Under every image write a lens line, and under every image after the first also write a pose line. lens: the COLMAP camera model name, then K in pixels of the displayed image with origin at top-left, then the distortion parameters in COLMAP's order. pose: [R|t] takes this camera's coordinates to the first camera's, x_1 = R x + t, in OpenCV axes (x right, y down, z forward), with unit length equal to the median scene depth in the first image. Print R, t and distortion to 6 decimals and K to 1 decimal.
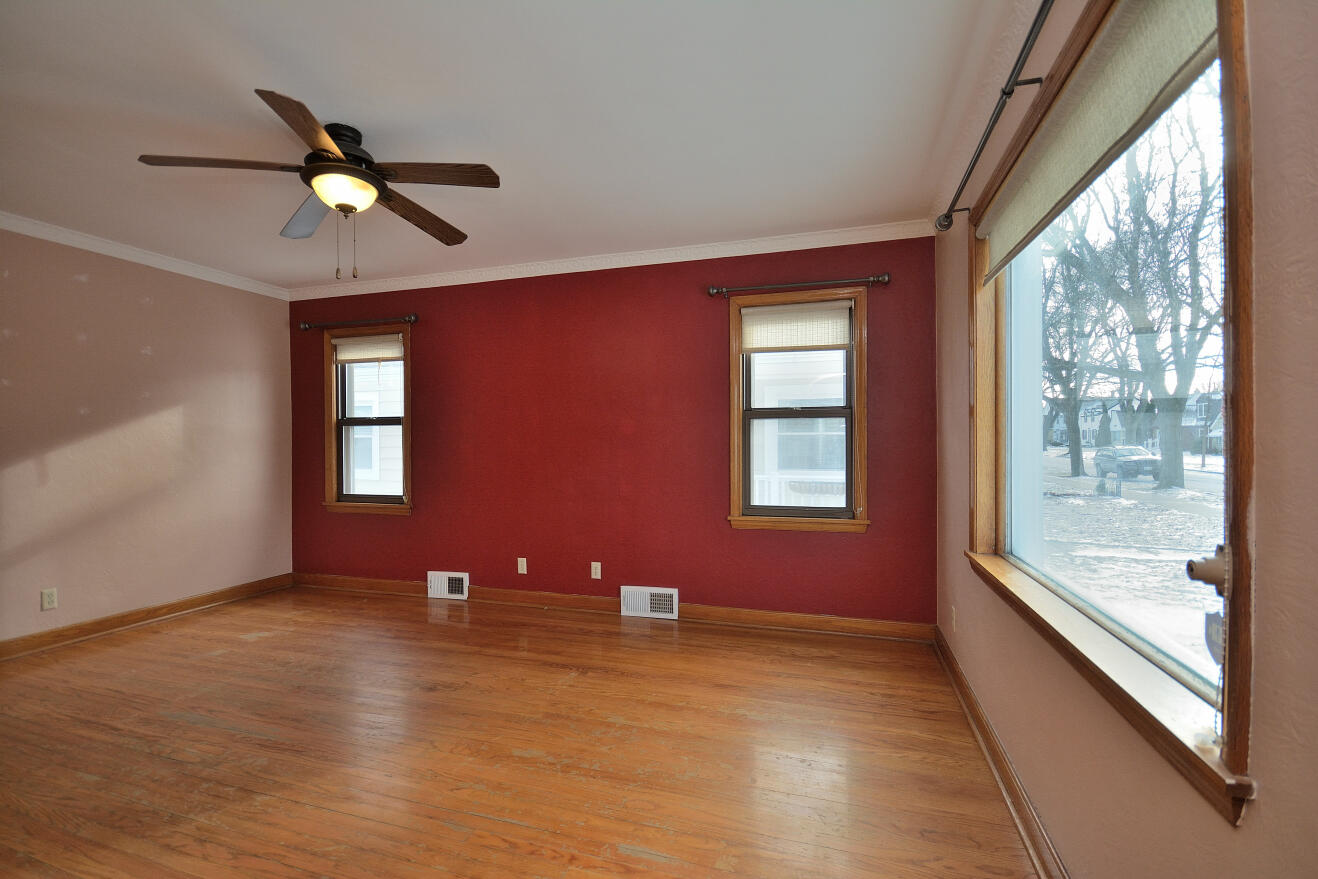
lens RADIAL K [[580.7, 0, 661.4], [0, 580.7, 445.0], [0, 0, 1]] dist [-0.002039, -0.000523]
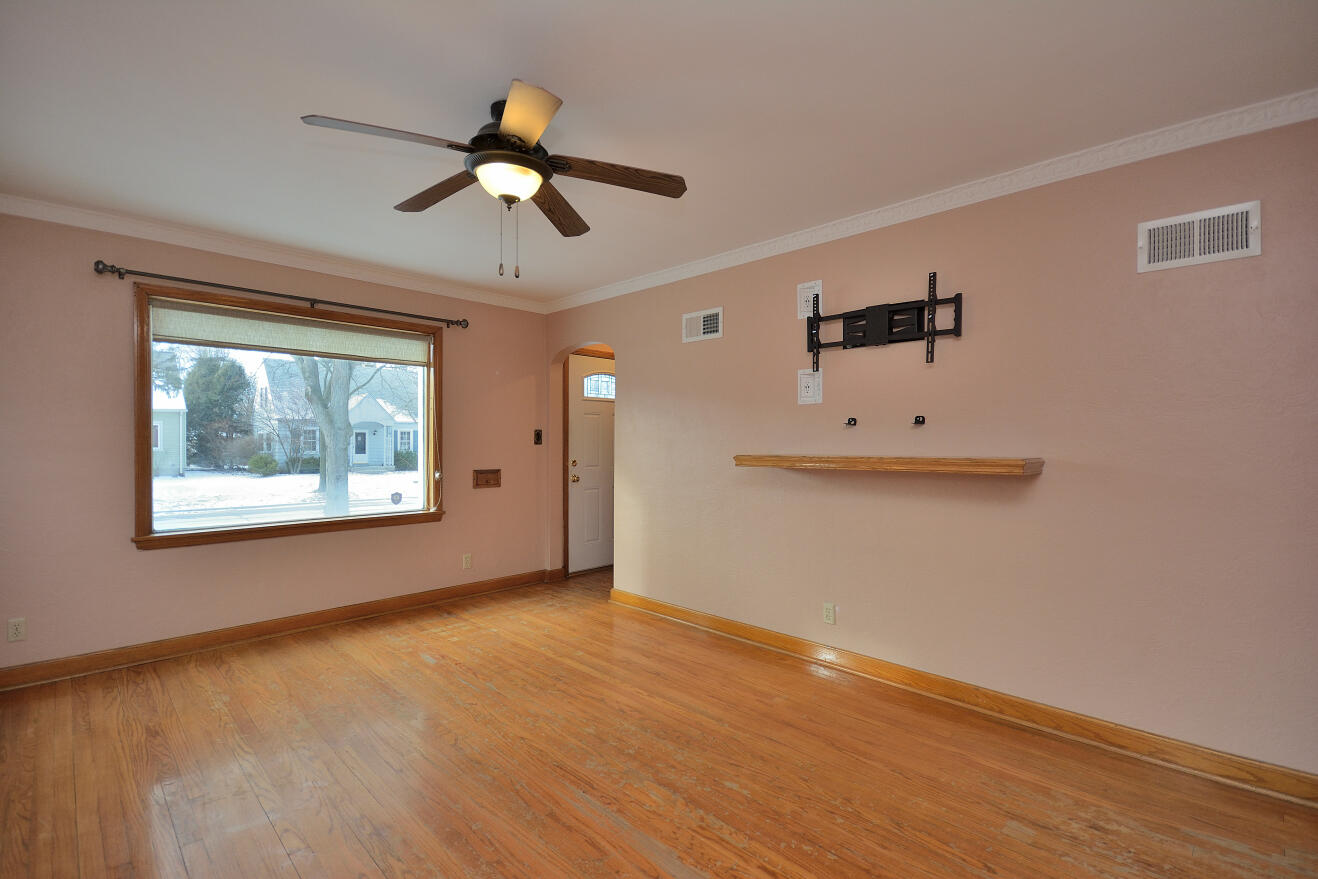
lens RADIAL K [[580.7, 0, 661.4], [0, 580.7, 445.0], [0, 0, 1]] dist [-0.002039, -0.000523]
pose [[-0.889740, 0.002128, 0.456462, -0.733136], [0.008414, 0.999896, 0.011740, -0.018121], [-0.456389, 0.014286, -0.889665, 1.066293]]
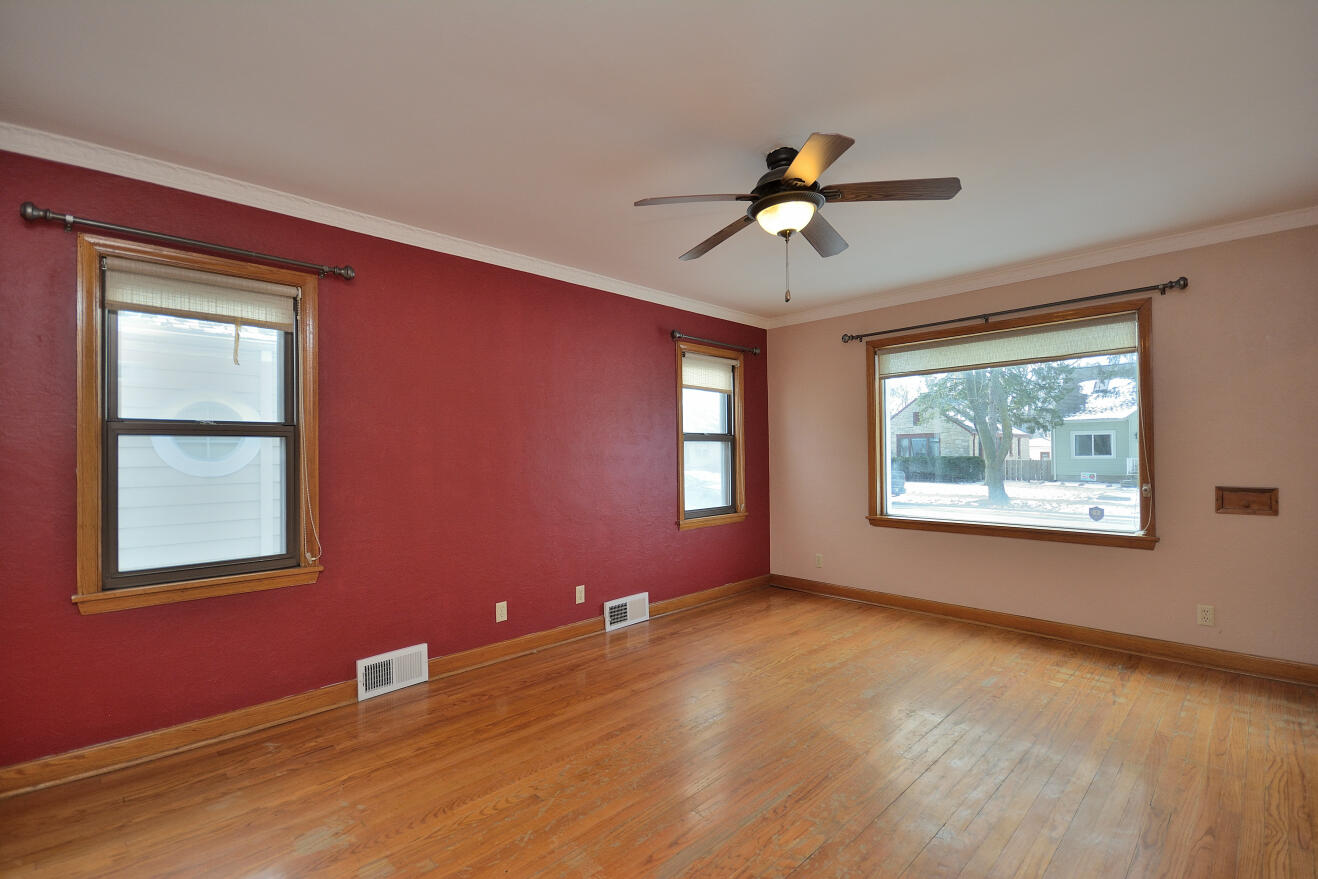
lens RADIAL K [[572.4, 0, 653.1], [0, 572.4, 452.6], [0, 0, 1]] dist [-0.001105, -0.000532]
pose [[0.486631, 0.006755, 0.873581, -0.953369], [0.014185, 0.999777, -0.015632, -0.002616], [-0.873492, 0.019999, 0.486427, 0.463967]]
